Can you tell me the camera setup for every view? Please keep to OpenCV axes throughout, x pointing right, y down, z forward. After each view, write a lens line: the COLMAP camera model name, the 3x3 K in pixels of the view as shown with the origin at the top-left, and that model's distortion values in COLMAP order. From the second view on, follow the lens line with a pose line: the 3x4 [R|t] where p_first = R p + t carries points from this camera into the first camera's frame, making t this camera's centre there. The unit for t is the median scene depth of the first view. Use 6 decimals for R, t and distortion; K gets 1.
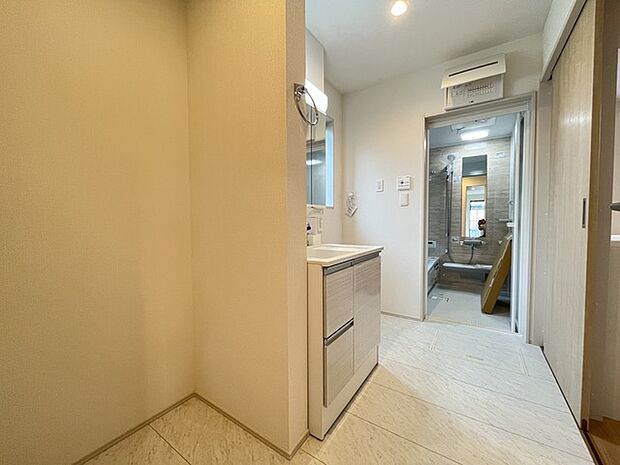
lens RADIAL K [[251.7, 0, 310.8], [0, 251.7, 231.7], [0, 0, 1]] dist [-0.001737, -0.000428]
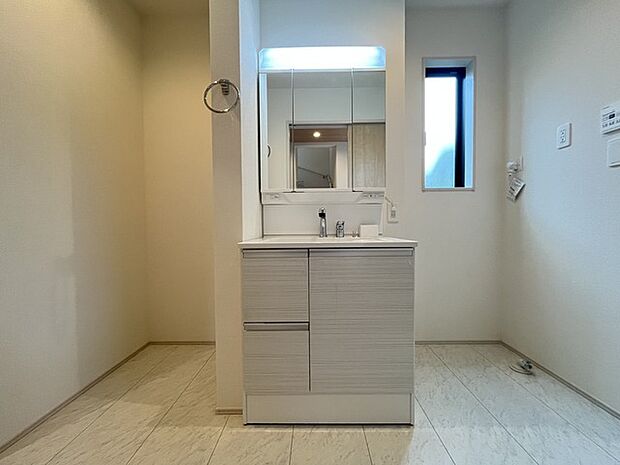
lens RADIAL K [[251.7, 0, 310.8], [0, 251.7, 231.7], [0, 0, 1]] dist [-0.001737, -0.000428]
pose [[0.547296, 0.022410, -0.836639, 0.448953], [-0.027510, 0.999583, 0.008779, 0.025010], [0.836487, 0.018211, 0.547684, 0.299289]]
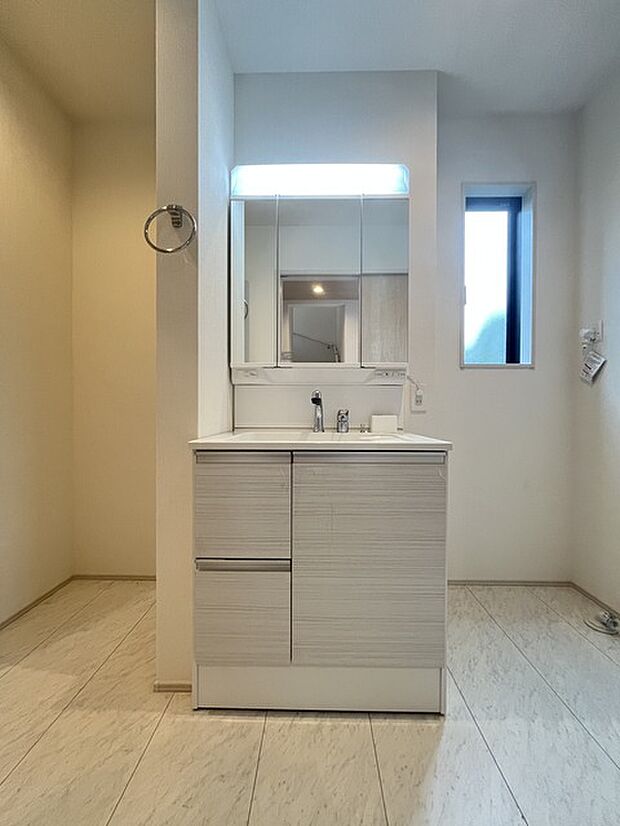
lens RADIAL K [[335.4, 0, 310.0], [0, 335.4, 413.0], [0, 0, 1]] dist [-0.001737, -0.000428]
pose [[0.540998, 0.013814, -0.840910, 0.427779], [-0.041052, 0.999107, -0.009998, 0.016755], [0.840021, 0.039930, 0.541082, 0.336107]]
